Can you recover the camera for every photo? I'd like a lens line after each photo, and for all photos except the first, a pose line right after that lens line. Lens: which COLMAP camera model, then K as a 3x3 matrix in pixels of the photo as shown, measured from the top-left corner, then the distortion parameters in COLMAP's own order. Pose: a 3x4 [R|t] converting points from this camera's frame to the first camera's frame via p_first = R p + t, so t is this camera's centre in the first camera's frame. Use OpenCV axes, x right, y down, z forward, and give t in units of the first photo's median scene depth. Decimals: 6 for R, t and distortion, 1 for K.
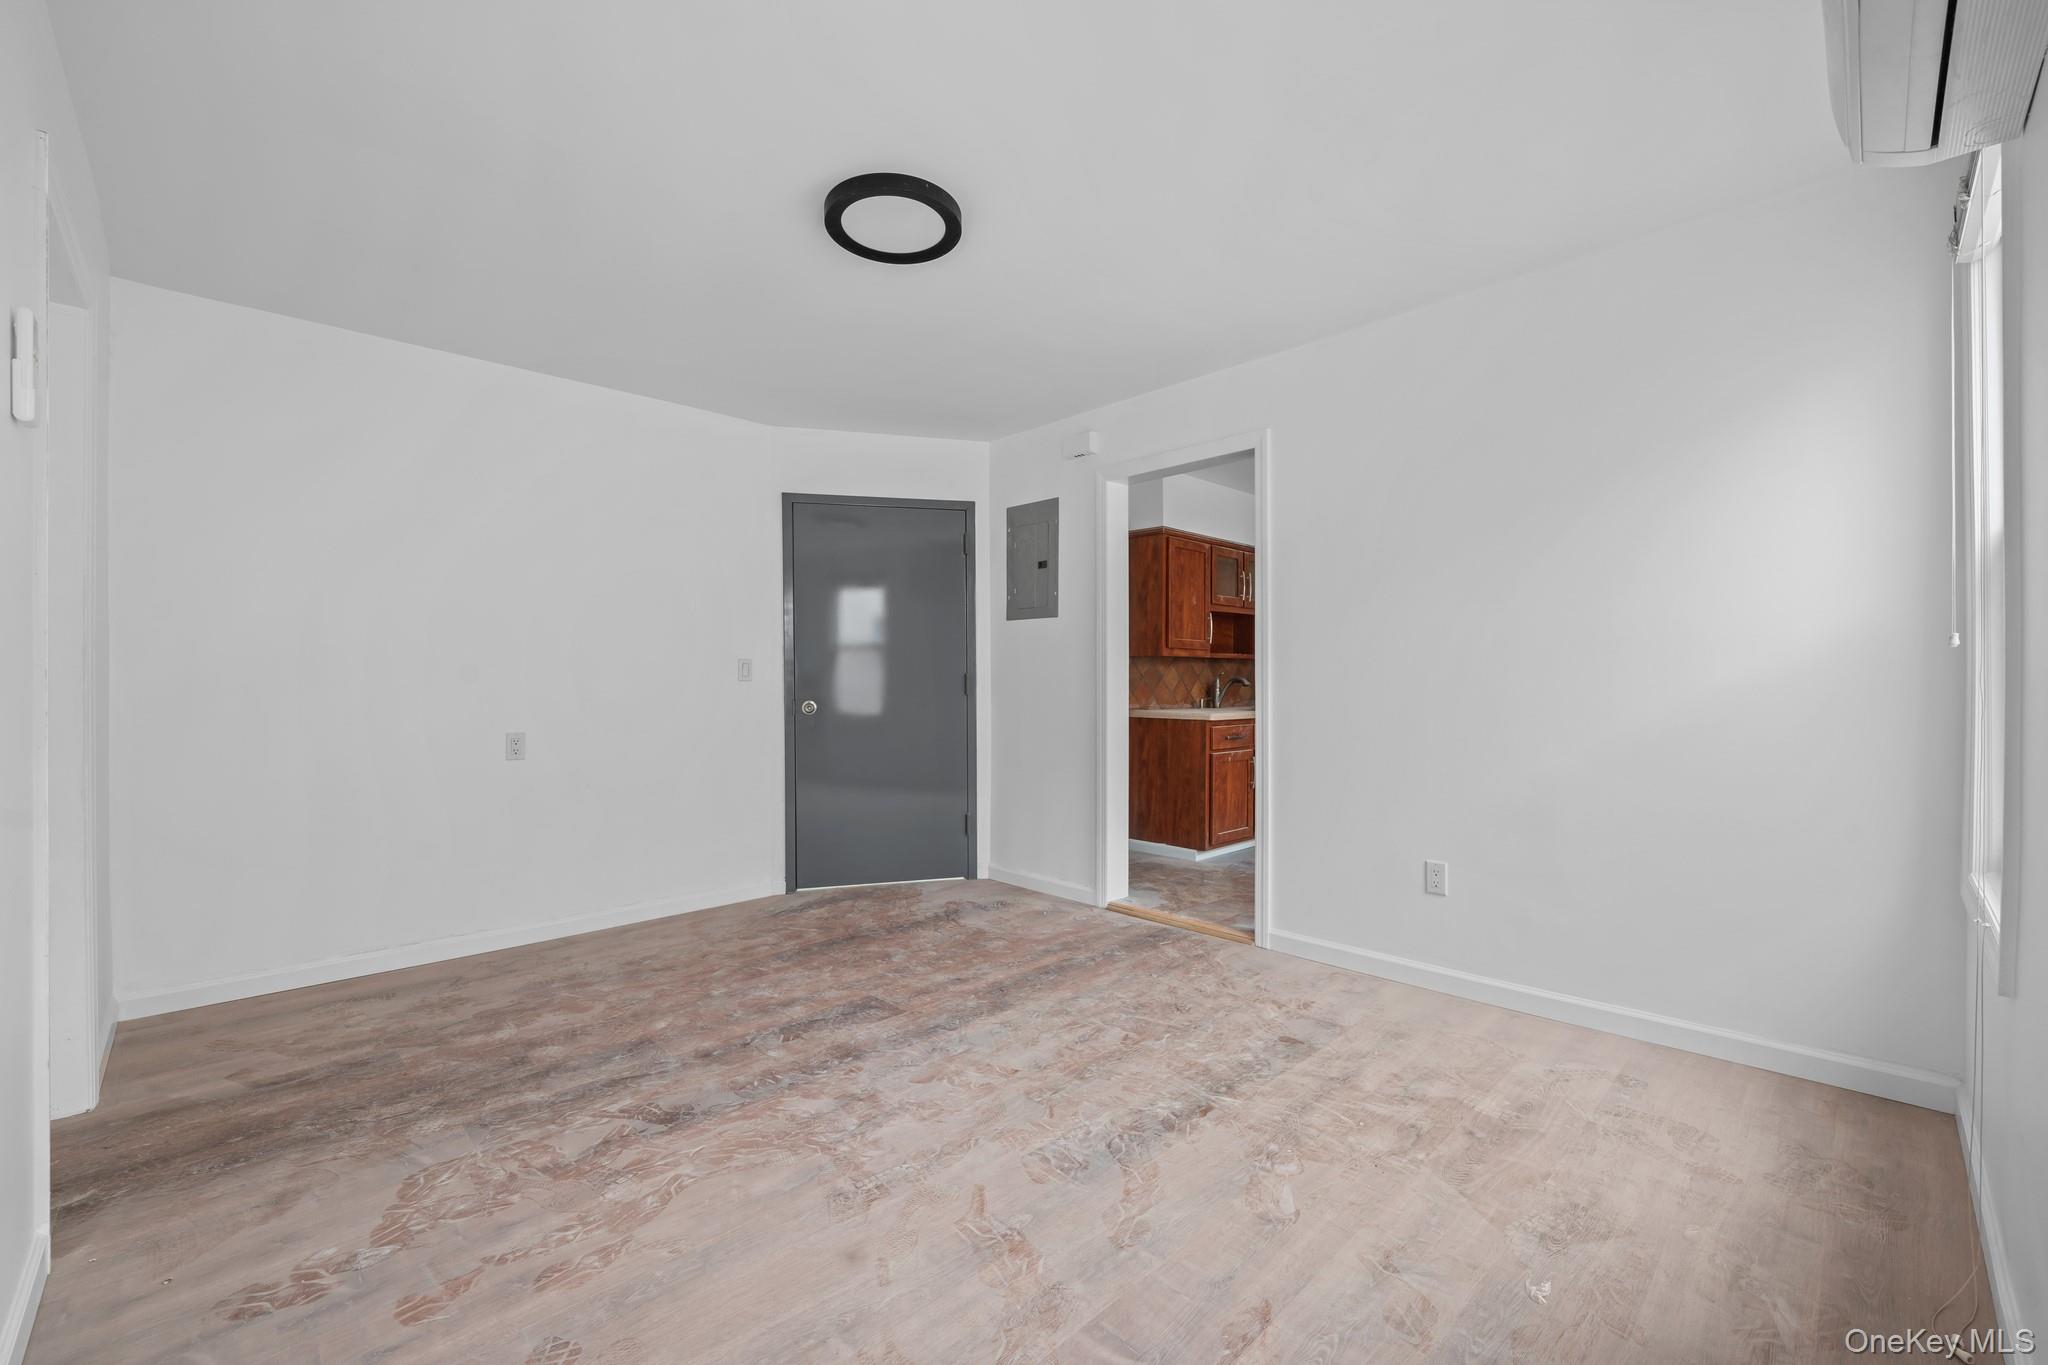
lens RADIAL K [[833.1, 0, 1028.1], [0, 833.1, 679.1], [0, 0, 1]] dist [-0.000163, -0.004534]
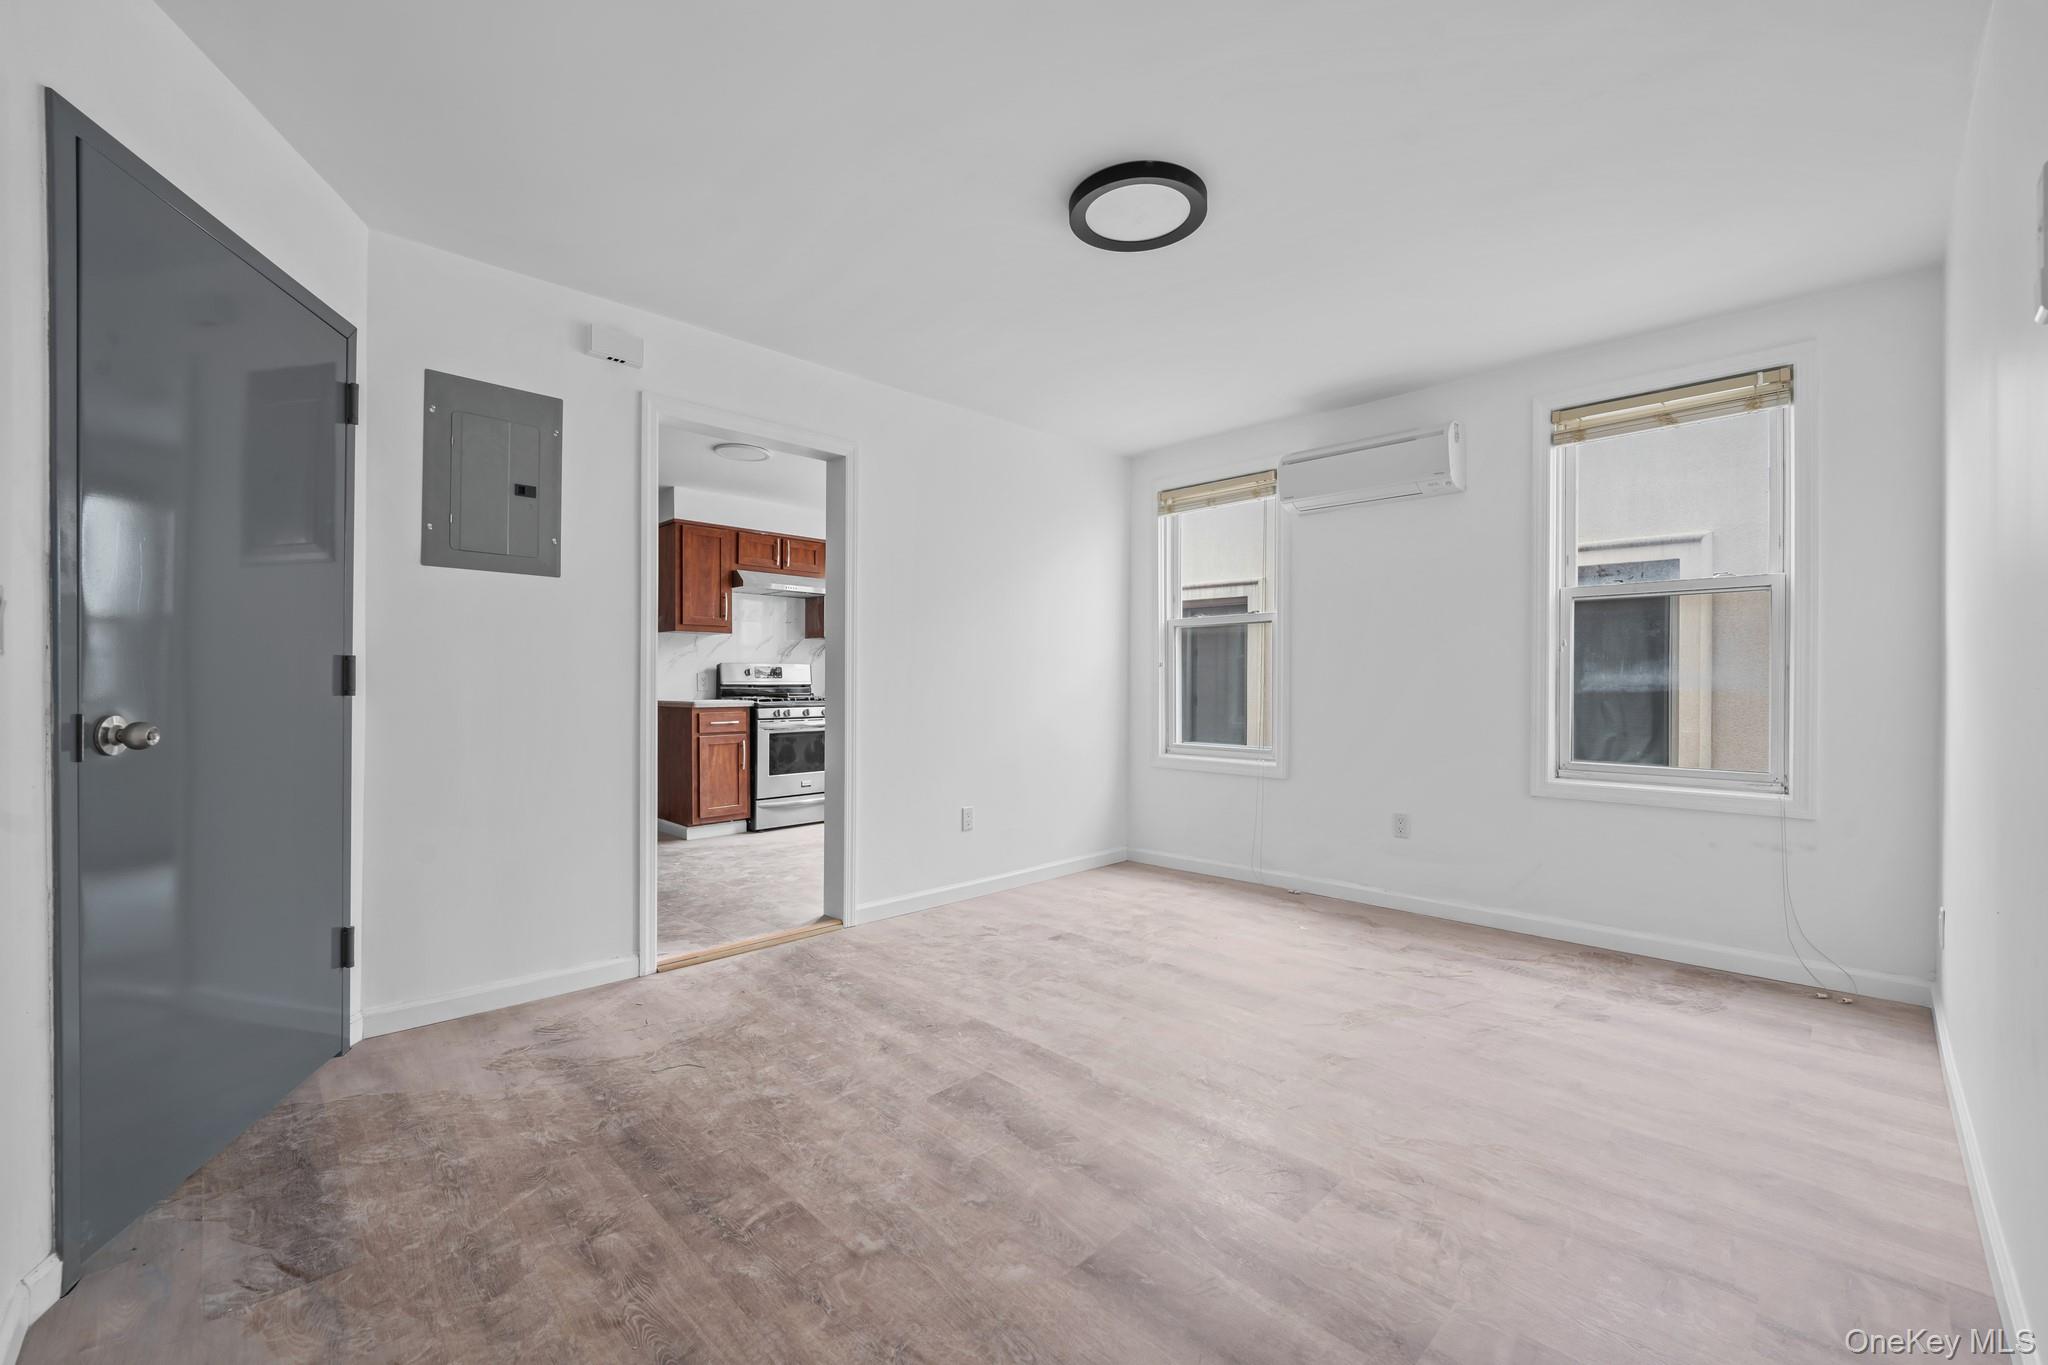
lens RADIAL K [[830.7, 0, 1026.3], [0, 830.7, 687.0], [0, 0, 1]] dist [-0.002062, -0.000313]
pose [[-0.002303, -0.000182, 0.999997, -0.883281], [-0.008167, 0.999967, 0.000163, 0.014041], [-0.999964, -0.008167, -0.002304, 0.876149]]
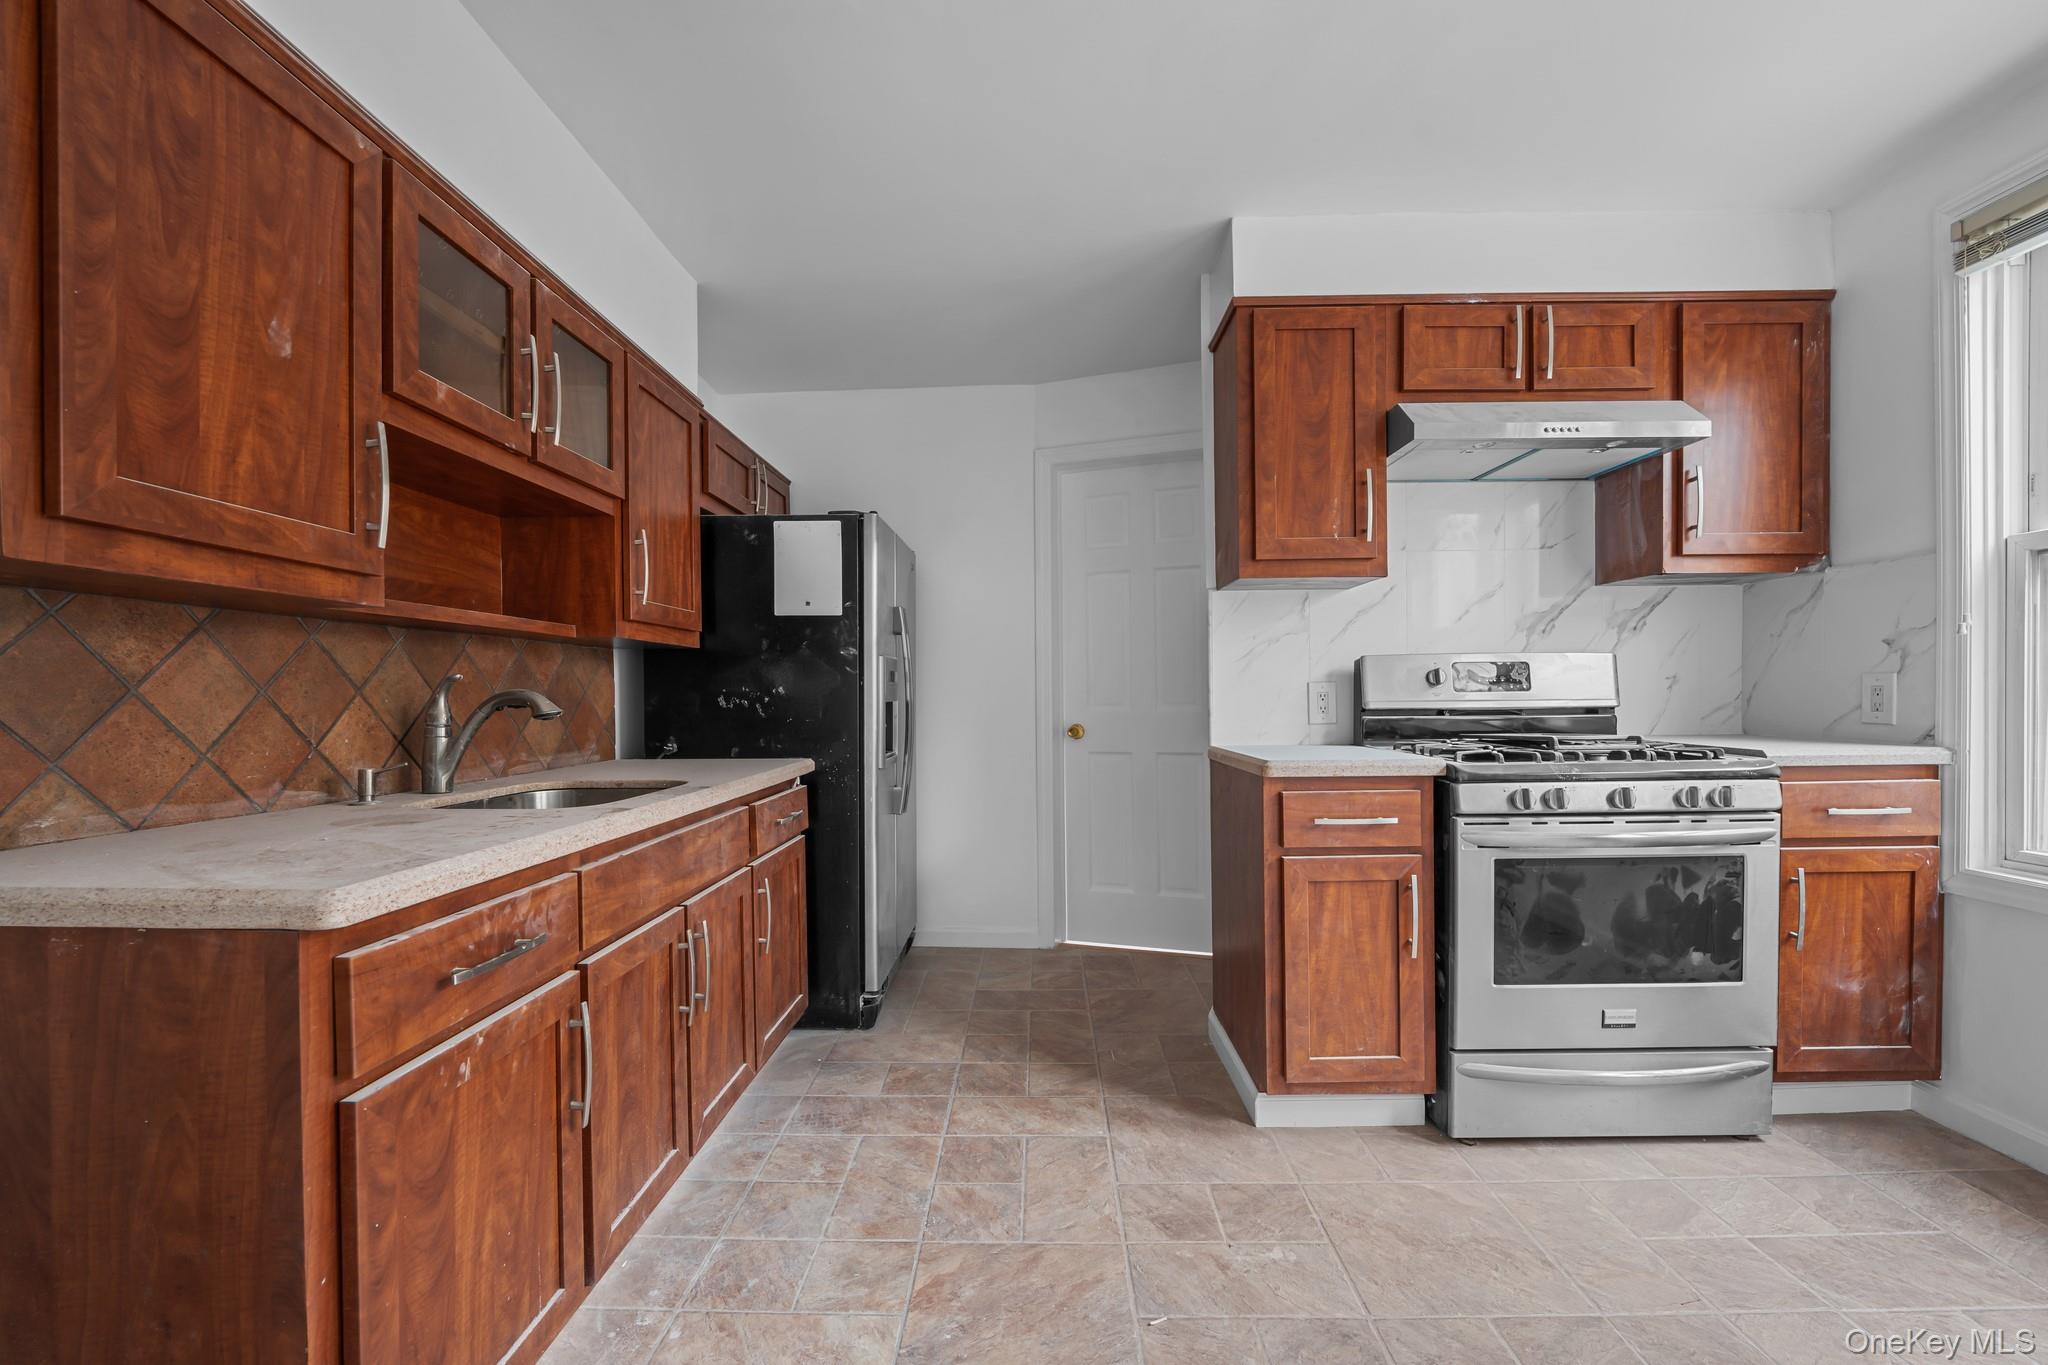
lens RADIAL K [[854.5, 0, 1022.1], [0, 854.5, 703.7], [0, 0, 1]] dist [-0.002506, -0.000473]
pose [[0.719080, -0.009042, 0.694869, 0.323761], [0.001275, 0.999931, 0.011692, -0.000981], [-0.694926, -0.007521, 0.719042, 1.246543]]
